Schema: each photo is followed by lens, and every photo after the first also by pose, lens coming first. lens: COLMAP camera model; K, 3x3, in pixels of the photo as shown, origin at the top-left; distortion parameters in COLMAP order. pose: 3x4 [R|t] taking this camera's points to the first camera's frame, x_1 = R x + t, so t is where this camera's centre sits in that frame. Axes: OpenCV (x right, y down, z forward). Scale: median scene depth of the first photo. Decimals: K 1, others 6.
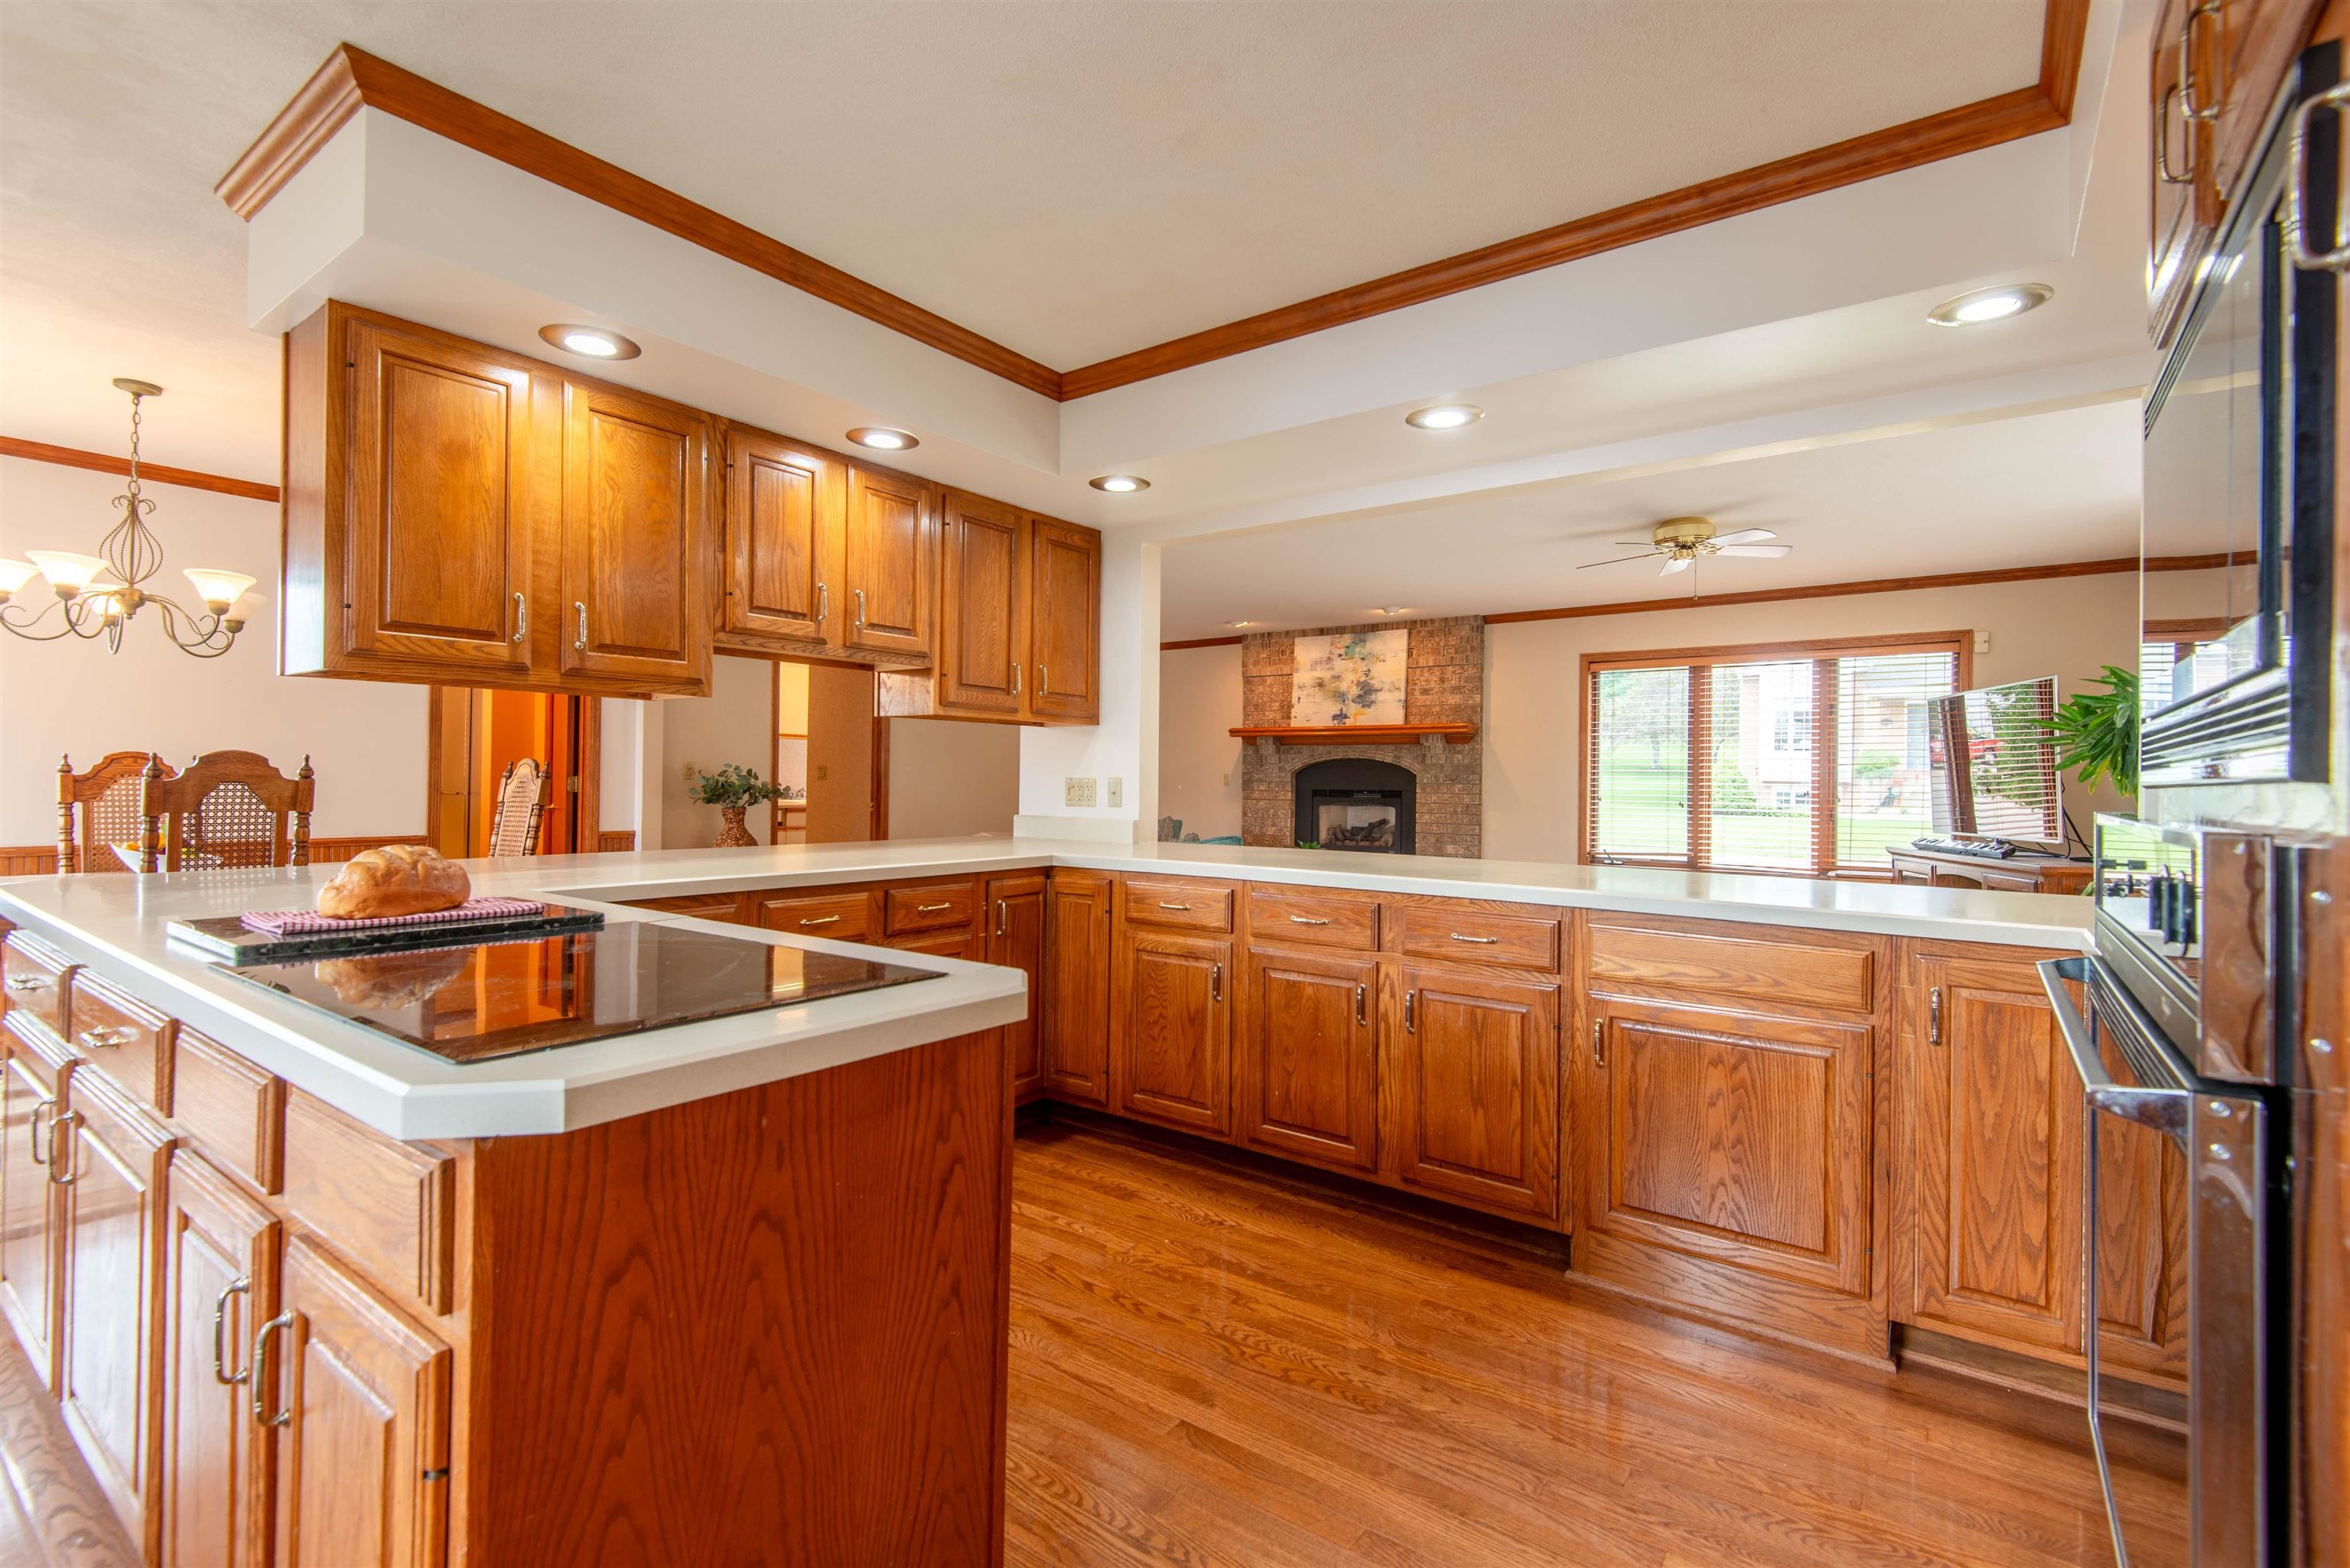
lens RADIAL K [[1073.0, 0, 1171.1], [0, 1073.0, 776.1], [0, 0, 1]] dist [0.002548, -0.000562]
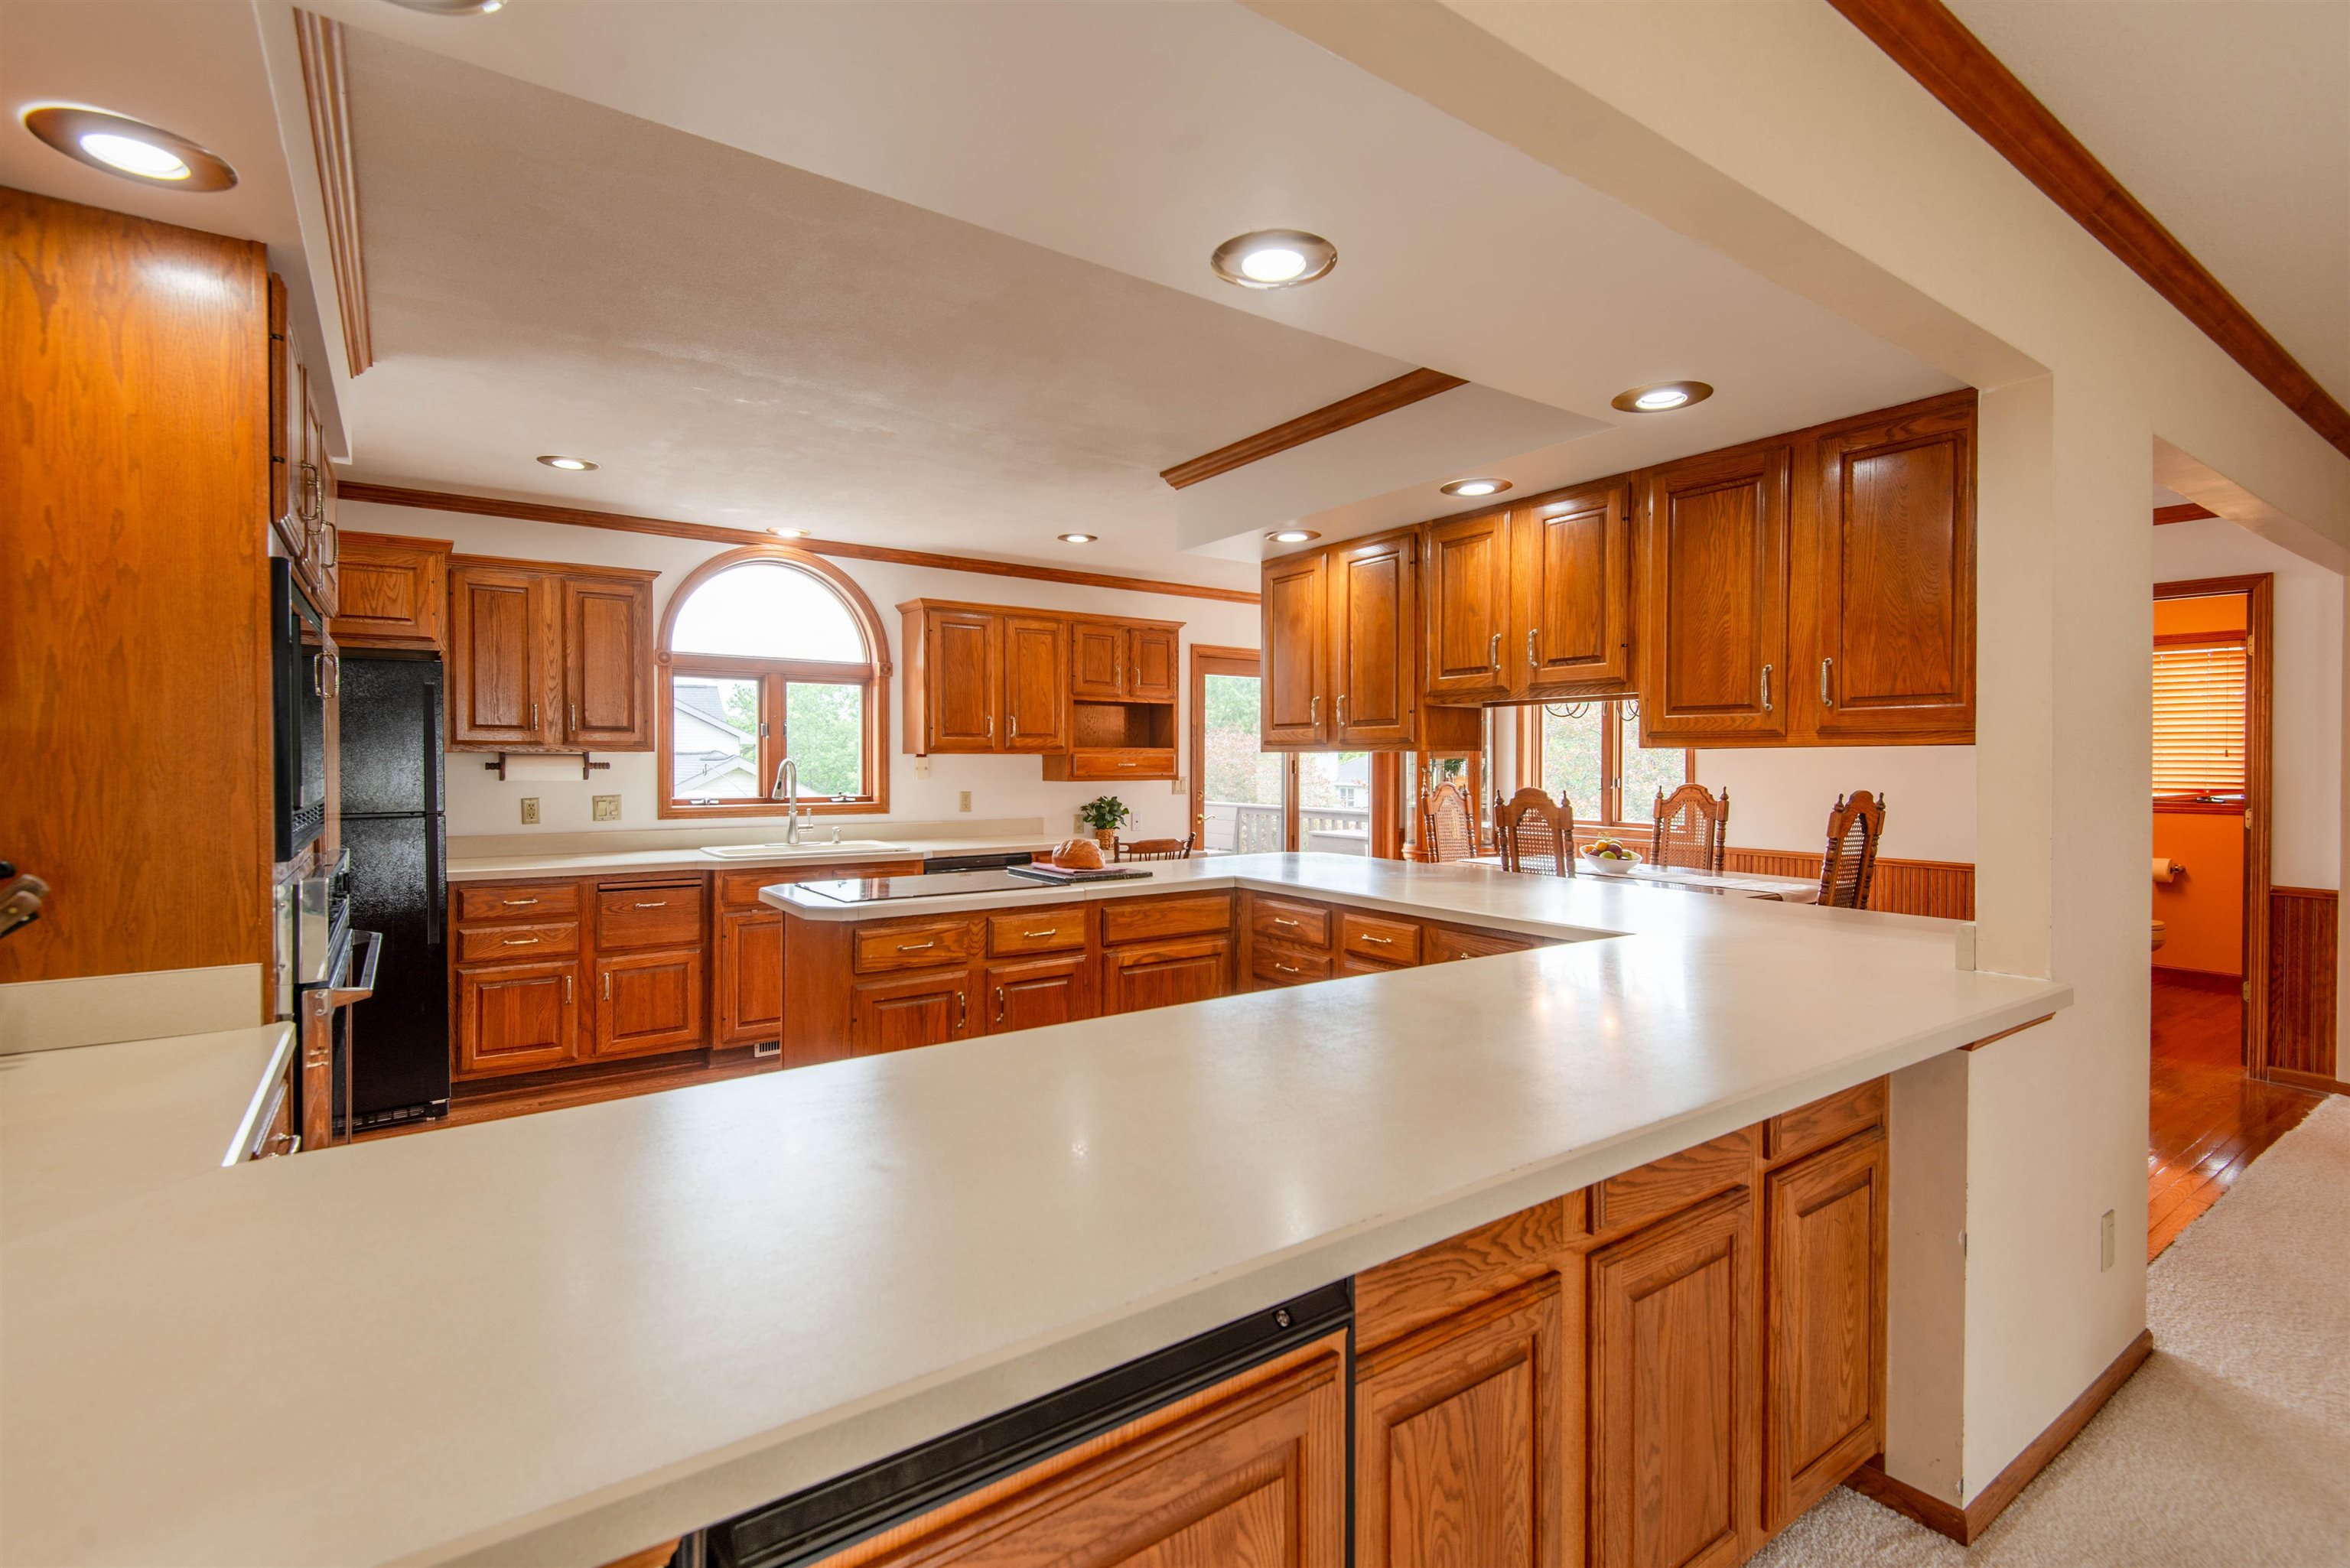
lens RADIAL K [[1083.8, 0, 1178.3], [0, 1083.8, 770.1], [0, 0, 1]] dist [0.048226, -0.034904]
pose [[-0.309124, -0.005298, -0.951007, 0.661397], [-0.001981, 0.999986, -0.004927, -0.034655], [0.951020, 0.000361, -0.309130, 0.867738]]
